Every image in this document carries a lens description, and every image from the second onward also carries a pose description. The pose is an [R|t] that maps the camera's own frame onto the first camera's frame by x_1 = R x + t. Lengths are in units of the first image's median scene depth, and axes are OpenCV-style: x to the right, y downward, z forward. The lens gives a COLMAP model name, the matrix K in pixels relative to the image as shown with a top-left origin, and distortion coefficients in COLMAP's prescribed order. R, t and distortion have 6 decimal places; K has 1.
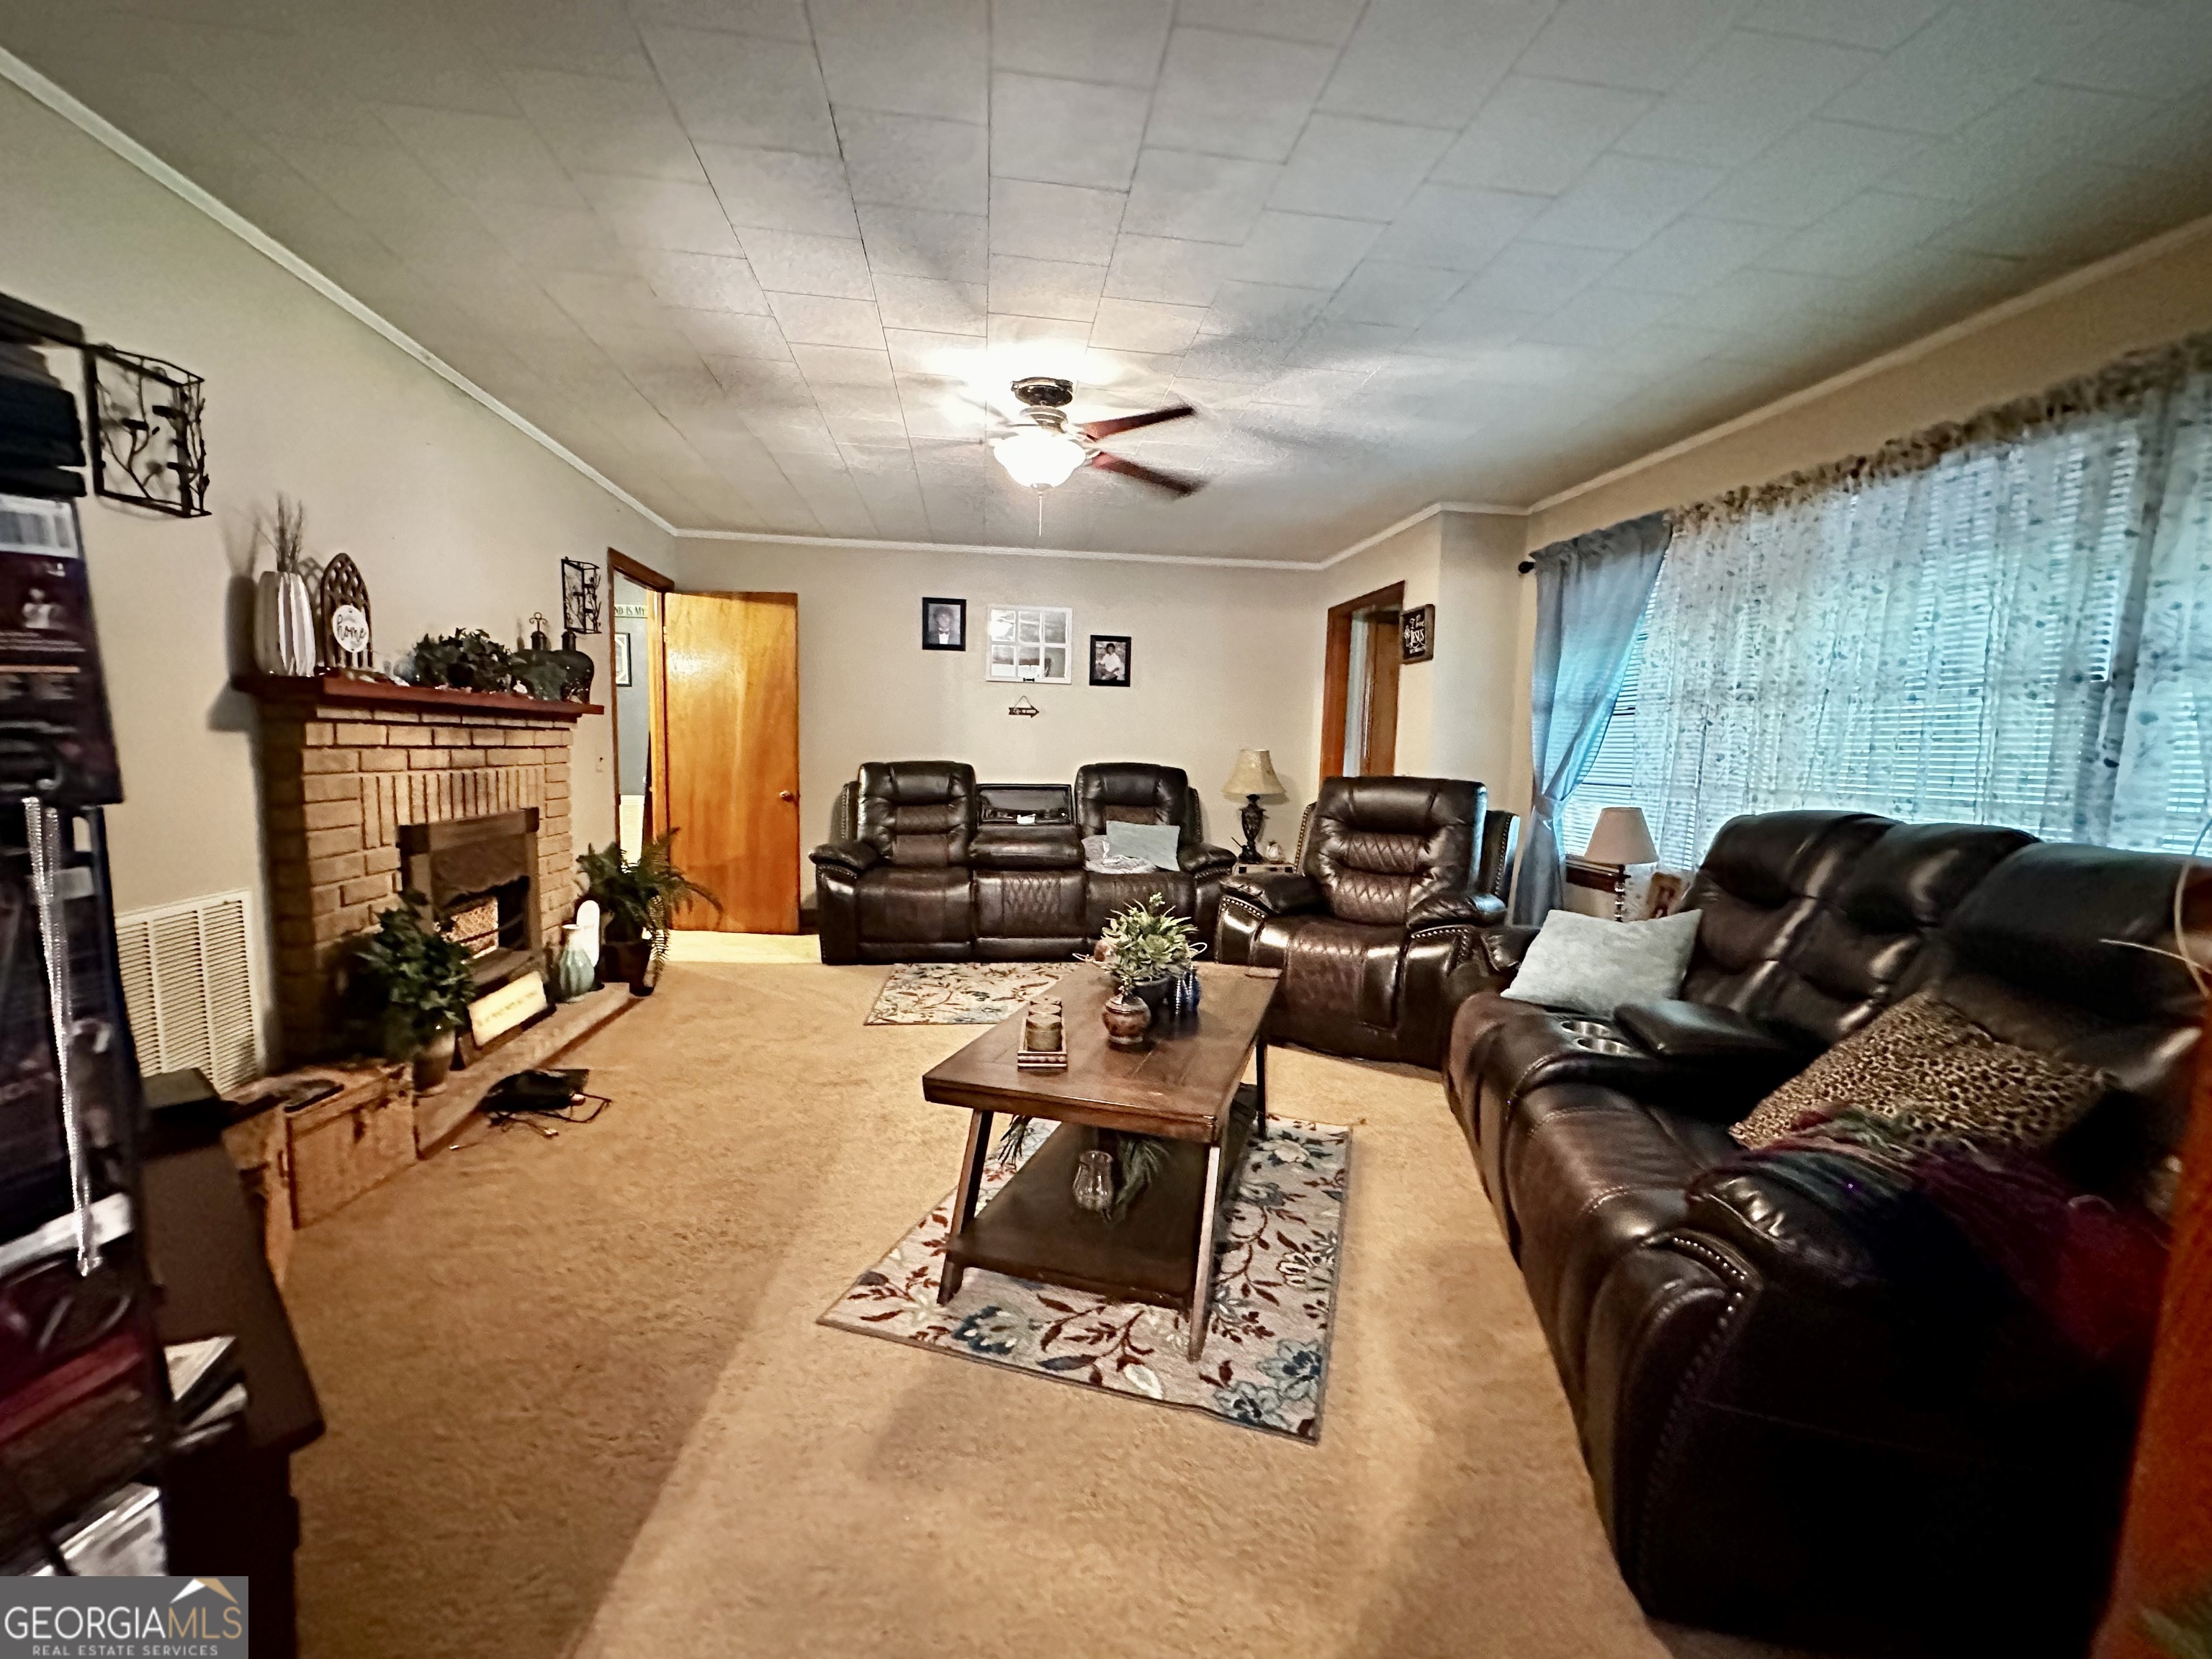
lens RADIAL K [[887.3, 0, 1104.2], [0, 887.3, 836.3], [0, 0, 1]] dist [-0.000134, 0.000176]
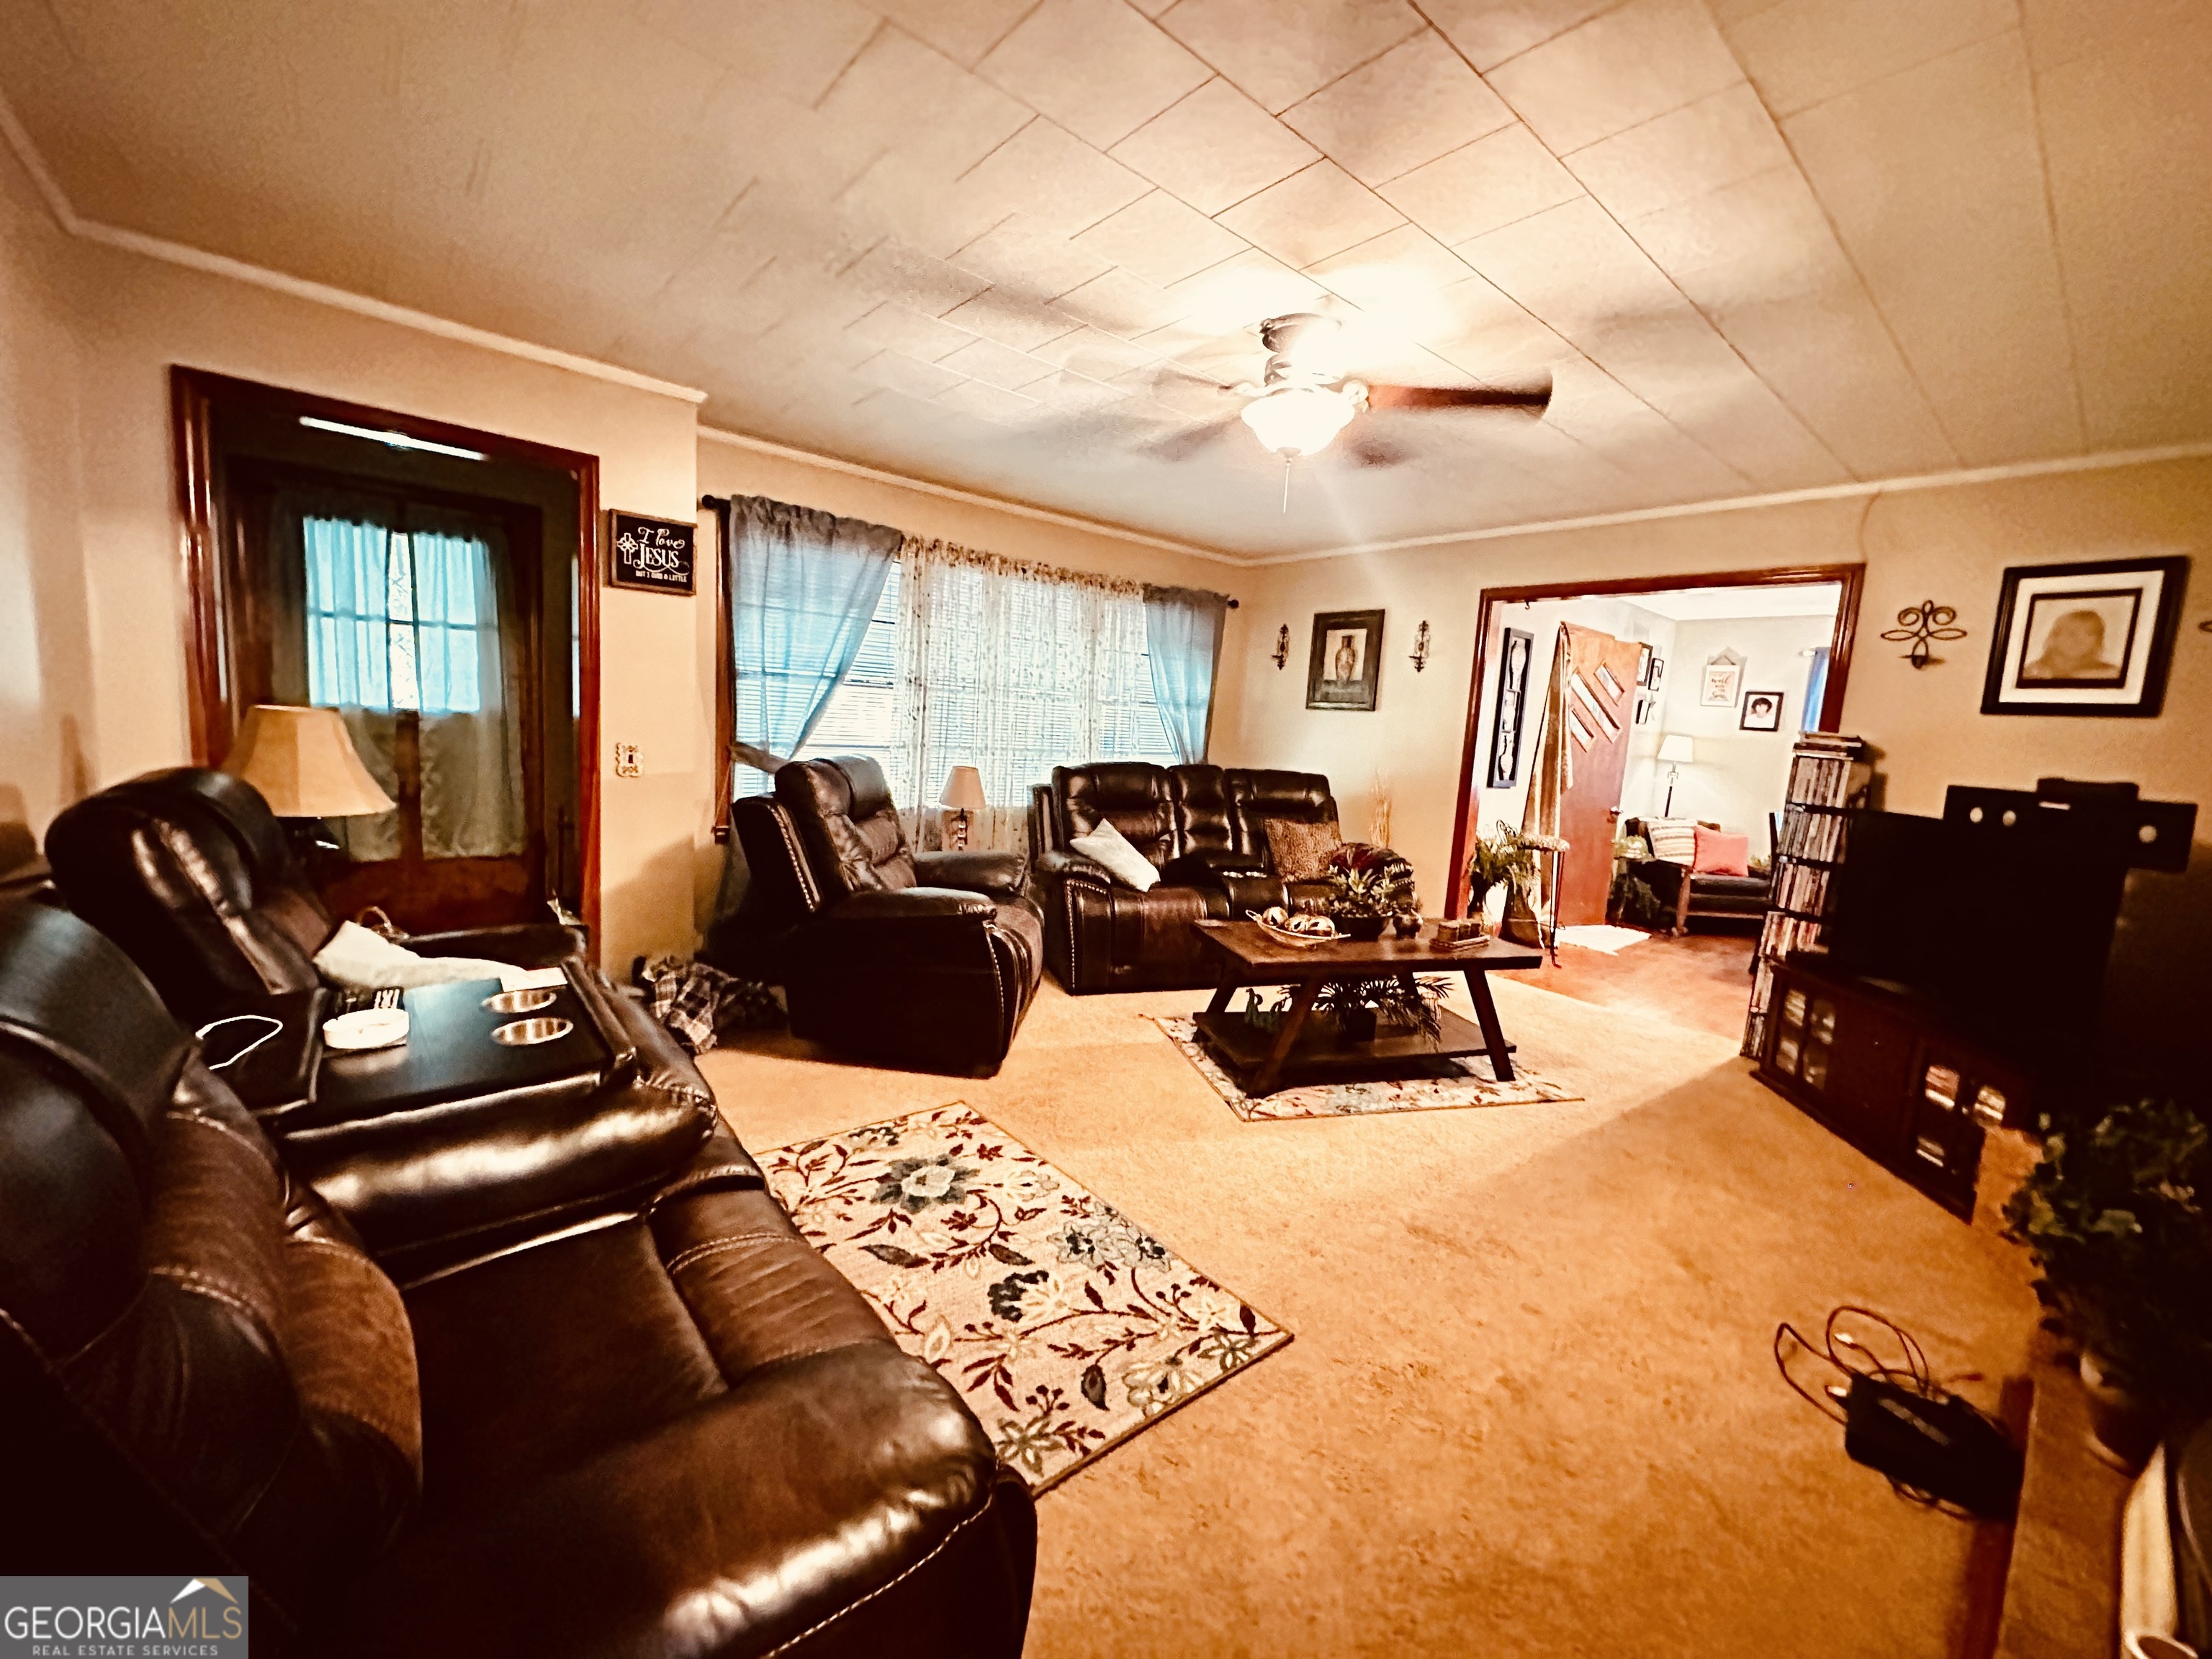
lens RADIAL K [[887.3, 0, 1108.5], [0, 887.3, 827.7], [0, 0, 1]] dist [-0.000134, 0.000176]
pose [[-0.539462, -0.167434, 0.825195, -0.572124], [0.007004, 0.979104, 0.203241, -0.179840], [-0.841981, 0.115421, -0.527017, 1.290630]]
